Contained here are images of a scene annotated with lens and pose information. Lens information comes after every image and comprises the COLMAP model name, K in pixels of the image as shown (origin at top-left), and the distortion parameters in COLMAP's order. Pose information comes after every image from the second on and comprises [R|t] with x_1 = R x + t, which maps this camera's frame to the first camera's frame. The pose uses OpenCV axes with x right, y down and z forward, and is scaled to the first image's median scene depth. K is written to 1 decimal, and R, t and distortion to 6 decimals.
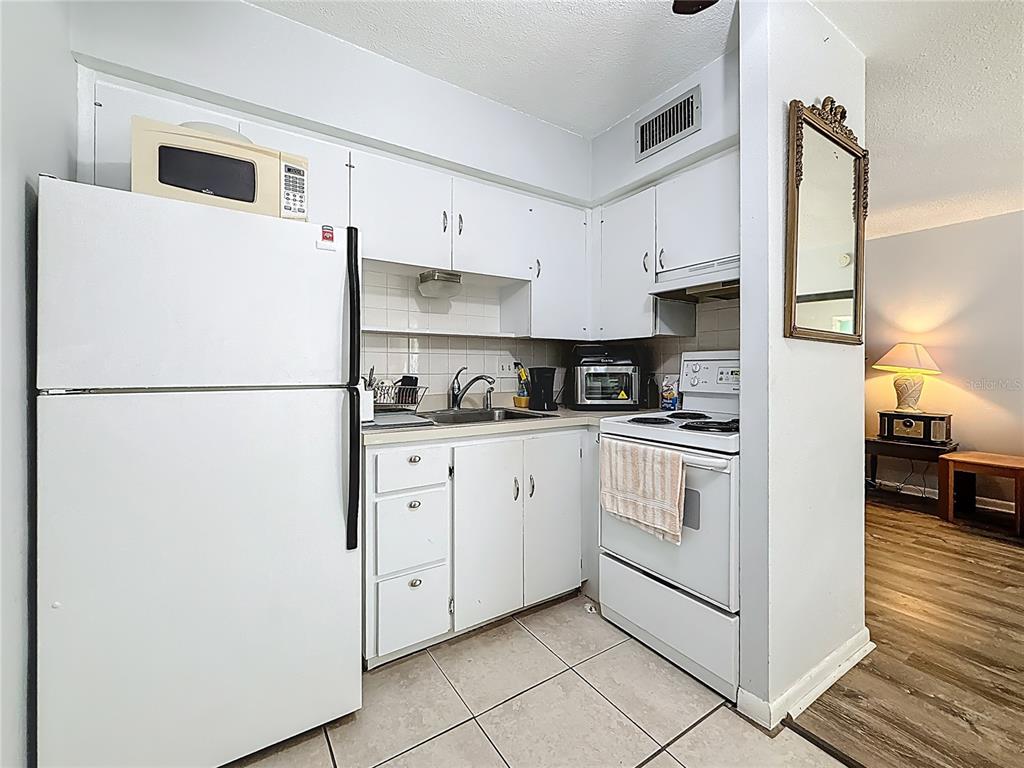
lens RADIAL K [[420.0, 0, 512.4], [0, 420.0, 369.7], [0, 0, 1]] dist [-0.000239, 0.000091]
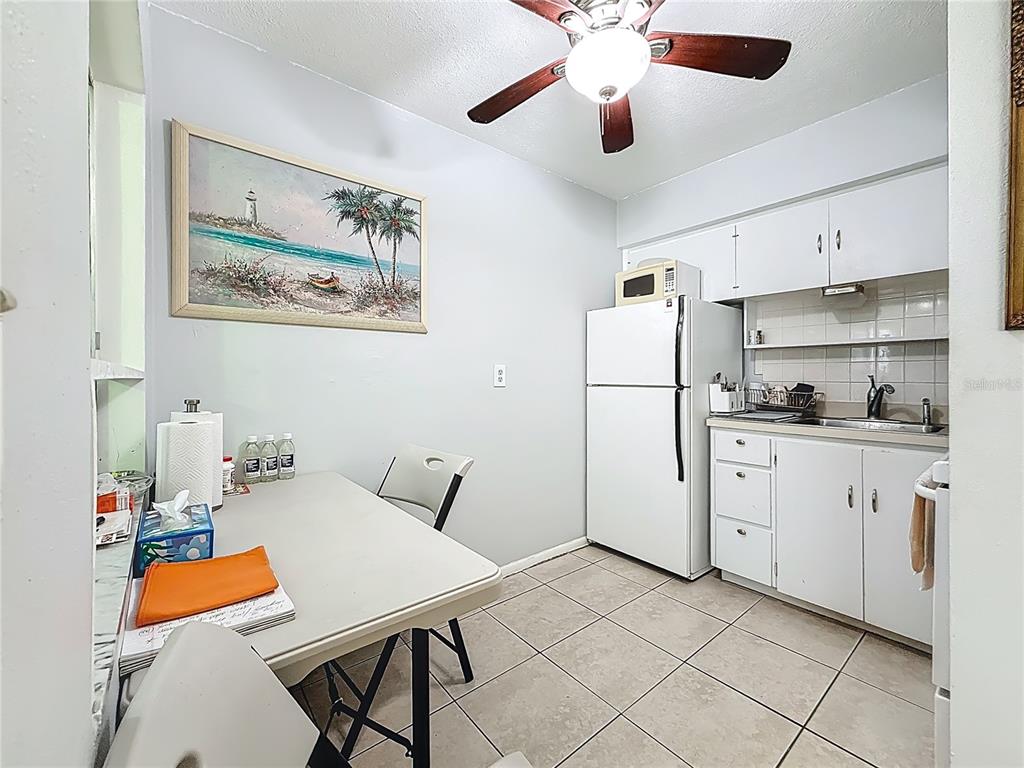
lens RADIAL K [[423.2, 0, 512.5], [0, 423.2, 370.8], [0, 0, 1]] dist [0.000333, -0.000134]
pose [[0.102582, -0.016501, -0.994588, 0.819745], [-0.001038, 0.999860, -0.016696, 0.001949], [0.994724, 0.002745, 0.102550, 0.078311]]
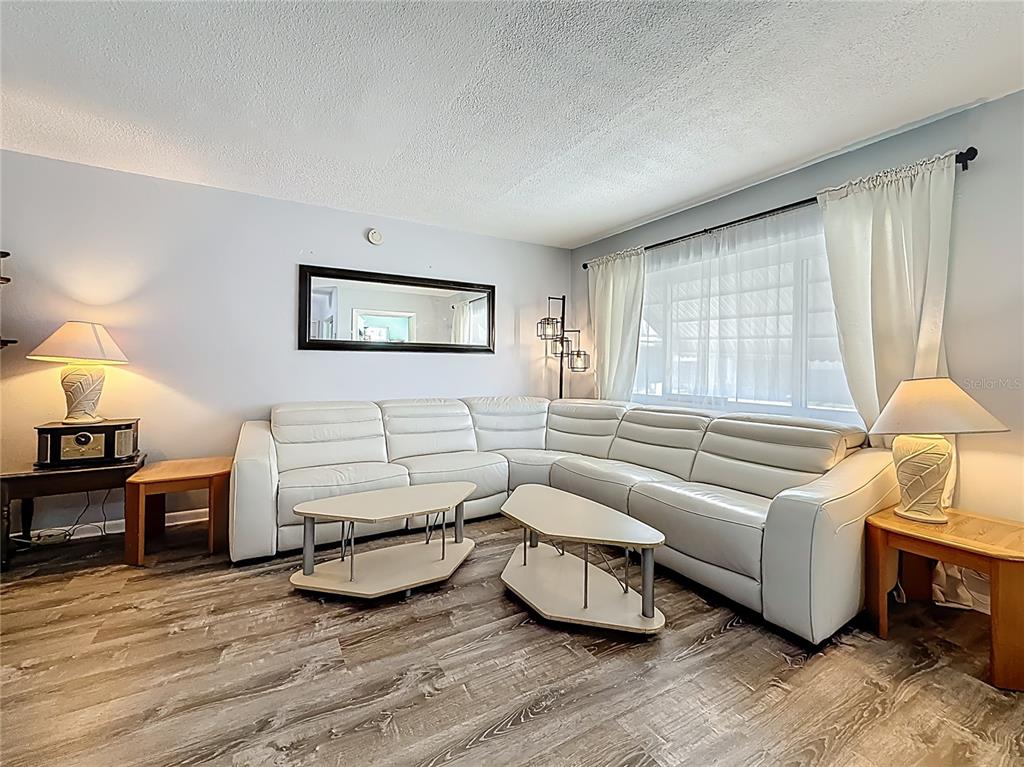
lens RADIAL K [[450.1, 0, 510.5], [0, 450.1, 365.0], [0, 0, 1]] dist [-0.000081, 0.000191]
pose [[0.046916, -0.004805, 0.998887, 0.438369], [-0.009288, 0.999943, 0.005247, -0.004305], [-0.998856, -0.009524, 0.046868, 0.489237]]
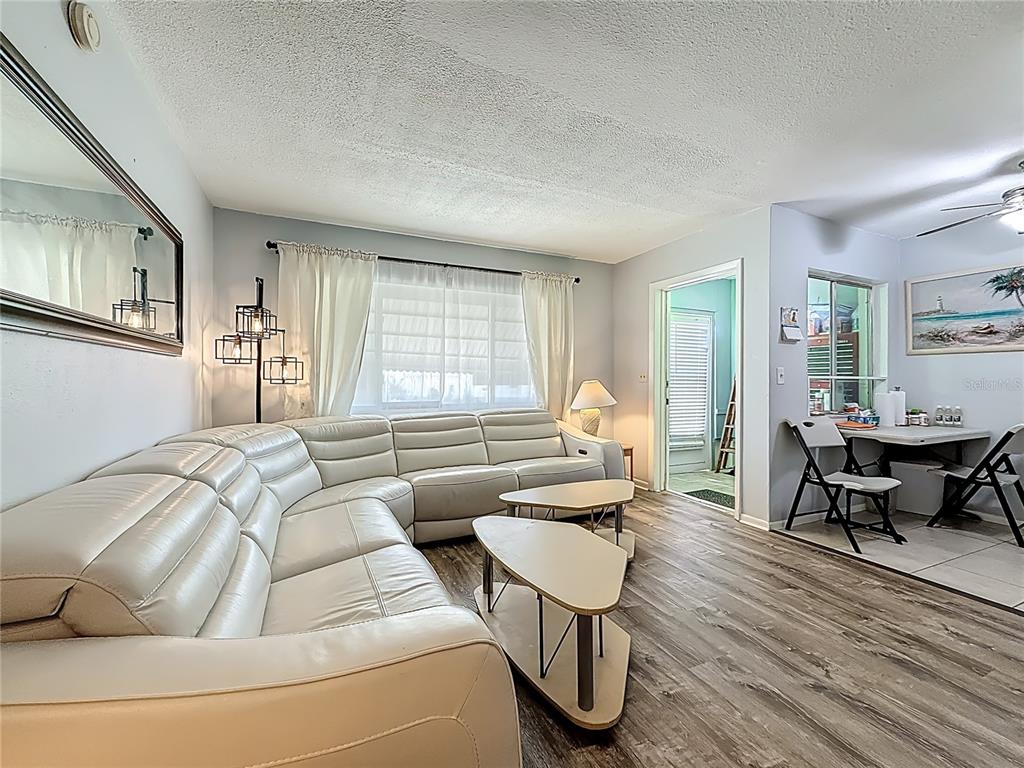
lens RADIAL K [[438.4, 0, 519.2], [0, 438.4, 374.4], [0, 0, 1]] dist [0.001308, -0.000212]
pose [[-0.993793, -0.005158, 0.111124, 1.554628], [-0.006194, 0.999940, -0.008981, 0.009714], [-0.111071, -0.009613, -0.993766, 1.735792]]
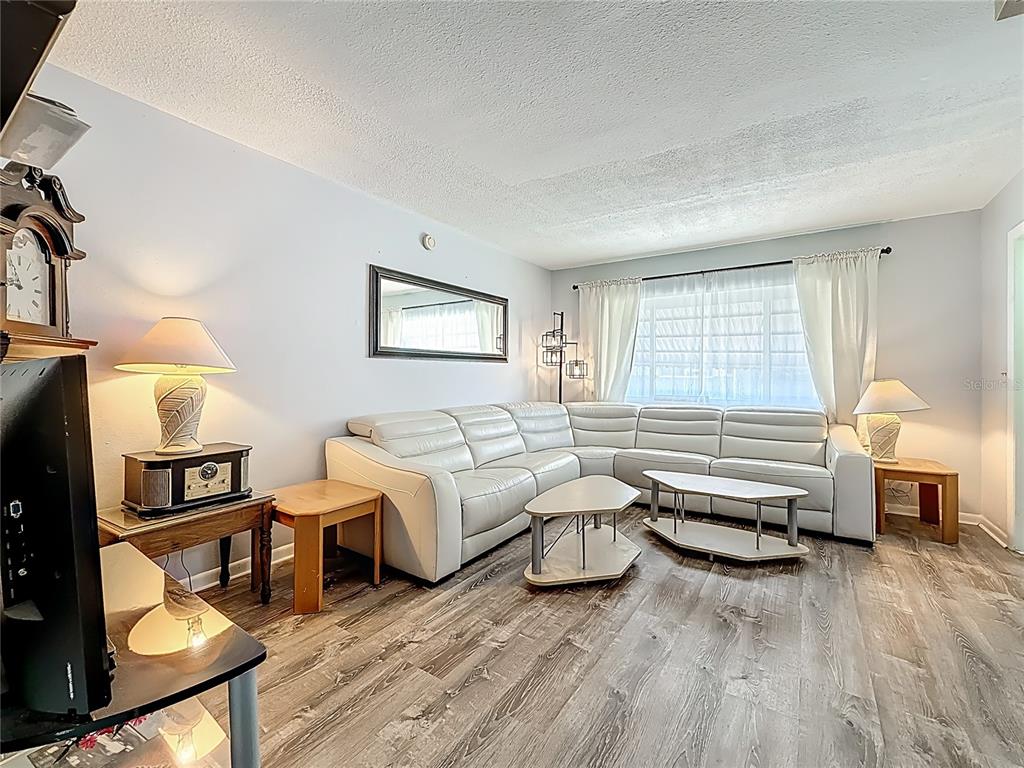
lens RADIAL K [[444.5, 0, 510.4], [0, 444.5, 372.0], [0, 0, 1]] dist [0.001290, 0.000763]
pose [[-0.399651, -0.003994, 0.916659, 0.495727], [-0.007129, 0.999974, 0.001249, -0.000305], [-0.916640, -0.006036, -0.399669, 1.563667]]
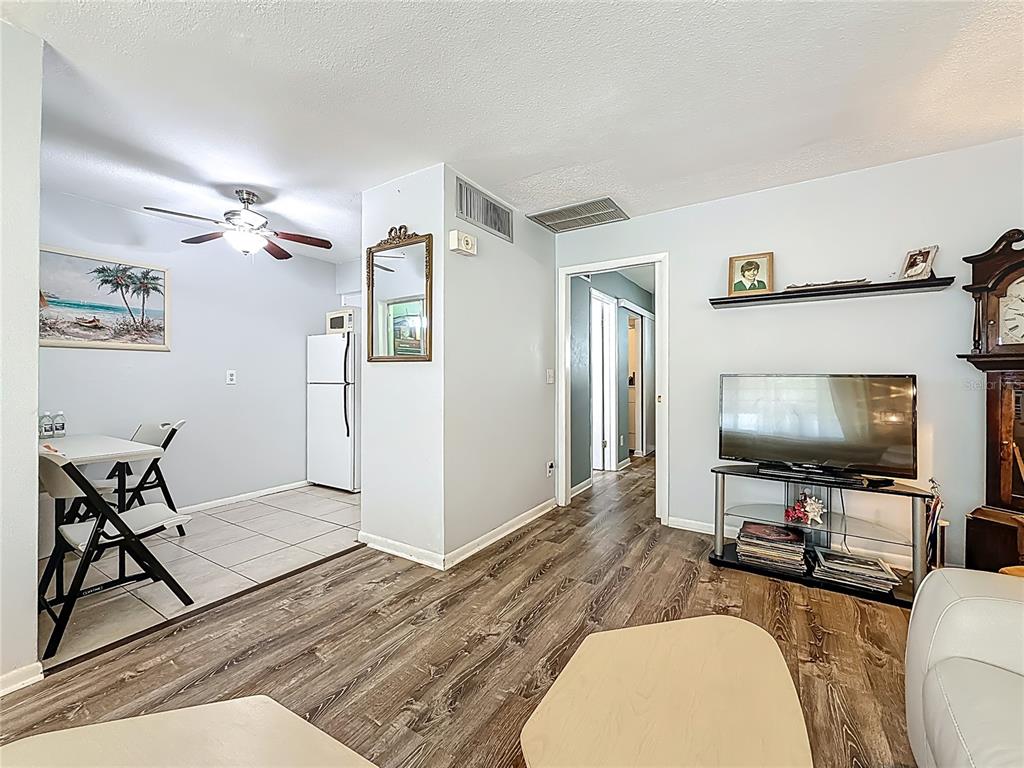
lens RADIAL K [[415.7, 0, 514.0], [0, 415.7, 373.8], [0, 0, 1]] dist [-0.005973, 0.000038]
pose [[0.437135, -0.014474, -0.899279, 1.897871], [0.001927, 0.999883, -0.015157, 0.011064], [0.899394, 0.004892, 0.437112, 0.503909]]
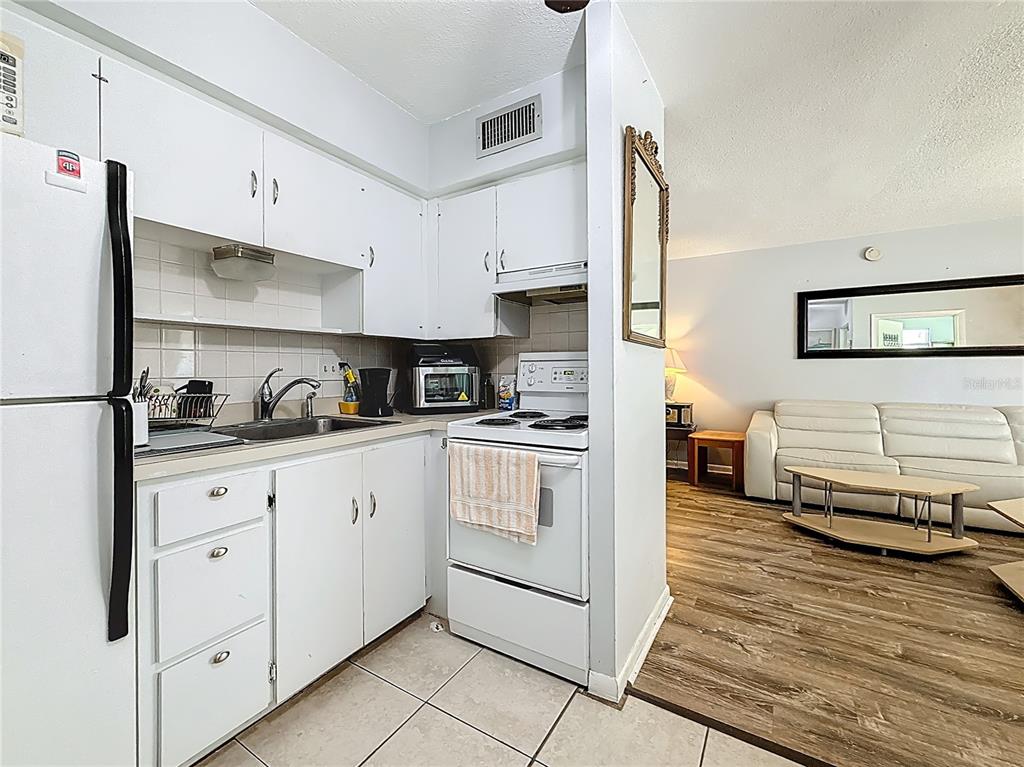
lens RADIAL K [[423.1, 0, 502.5], [0, 423.1, 369.5], [0, 0, 1]] dist [0.000978, -0.000563]
pose [[0.910326, -0.005419, 0.413856, -0.066392], [0.006311, 0.999980, -0.000787, -0.000513], [-0.413843, 0.003329, 0.910342, 0.083089]]
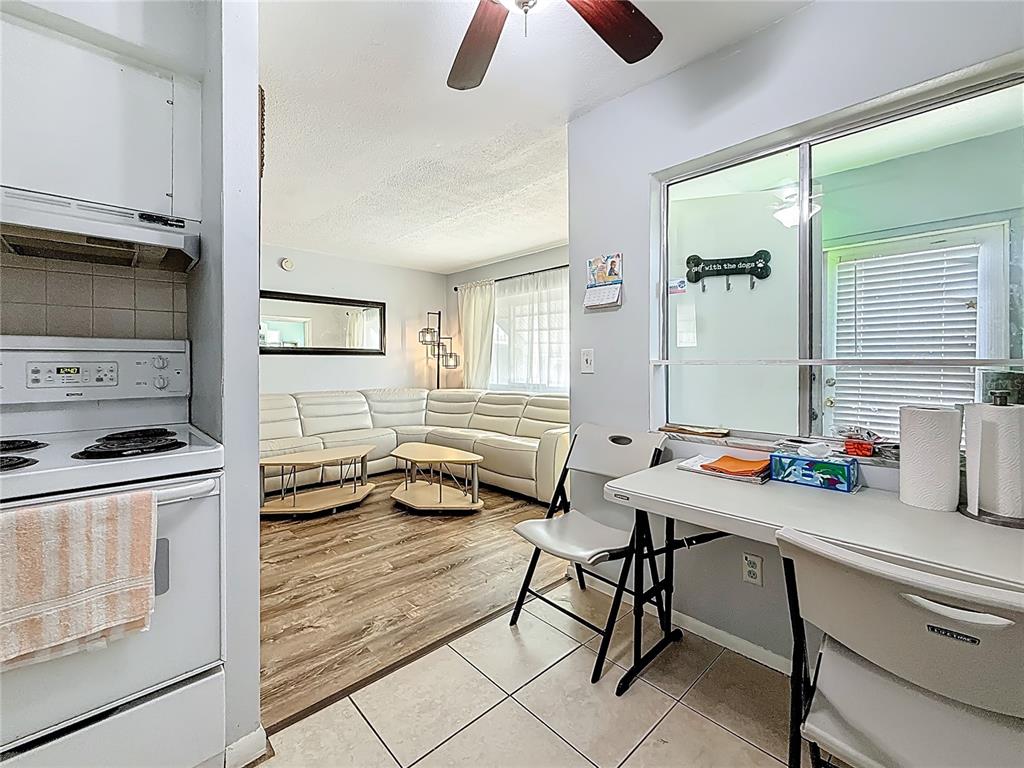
lens RADIAL K [[456.1, 0, 511.9], [0, 456.1, 360.2], [0, 0, 1]] dist [0.000319, -0.000104]
pose [[-0.184104, 0.004609, 0.982896, -0.313530], [0.002194, 0.999988, -0.004278, -0.004185], [-0.982904, 0.001369, -0.184112, 0.420032]]
